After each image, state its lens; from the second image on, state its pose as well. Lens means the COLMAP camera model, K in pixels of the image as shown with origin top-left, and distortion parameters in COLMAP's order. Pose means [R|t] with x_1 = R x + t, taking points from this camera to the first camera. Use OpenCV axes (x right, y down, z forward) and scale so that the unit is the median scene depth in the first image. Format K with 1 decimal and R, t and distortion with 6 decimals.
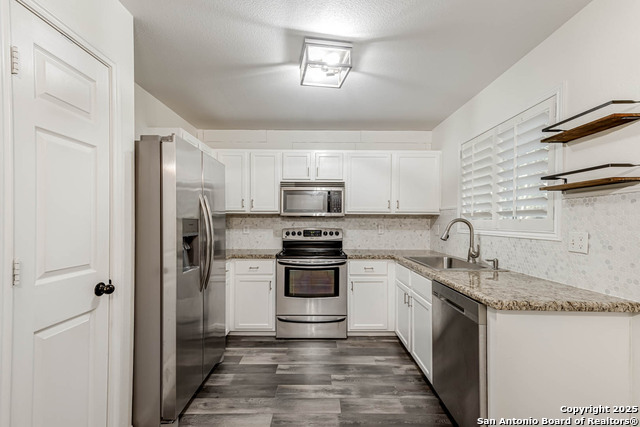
lens RADIAL K [[287.1, 0, 322.8], [0, 287.1, 221.5], [0, 0, 1]] dist [0.027465, -0.001158]
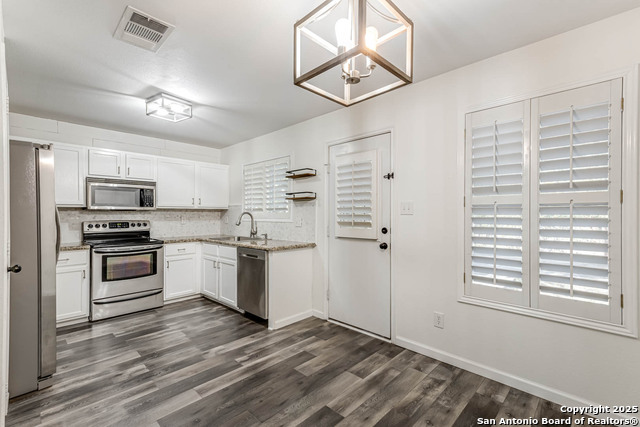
lens RADIAL K [[287.1, 0, 318.8], [0, 287.1, 211.2], [0, 0, 1]] dist [0.027465, -0.001158]
pose [[0.703832, 0.001717, 0.710365, -0.346464], [0.006430, 0.999941, -0.008788, 0.002527], [-0.710338, 0.010753, 0.703779, -0.394693]]
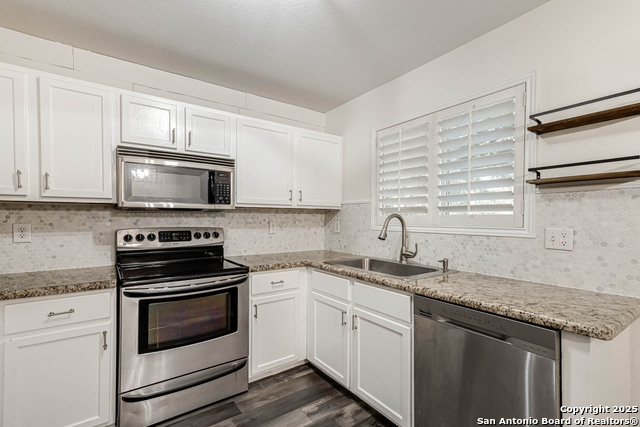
lens RADIAL K [[287.1, 0, 321.4], [0, 287.1, 219.4], [0, 0, 1]] dist [0.027465, -0.001158]
pose [[0.817548, -0.004648, 0.575842, -0.167938], [0.000257, 0.999970, 0.007706, -0.000422], [-0.575860, -0.006152, 0.817525, 0.352718]]
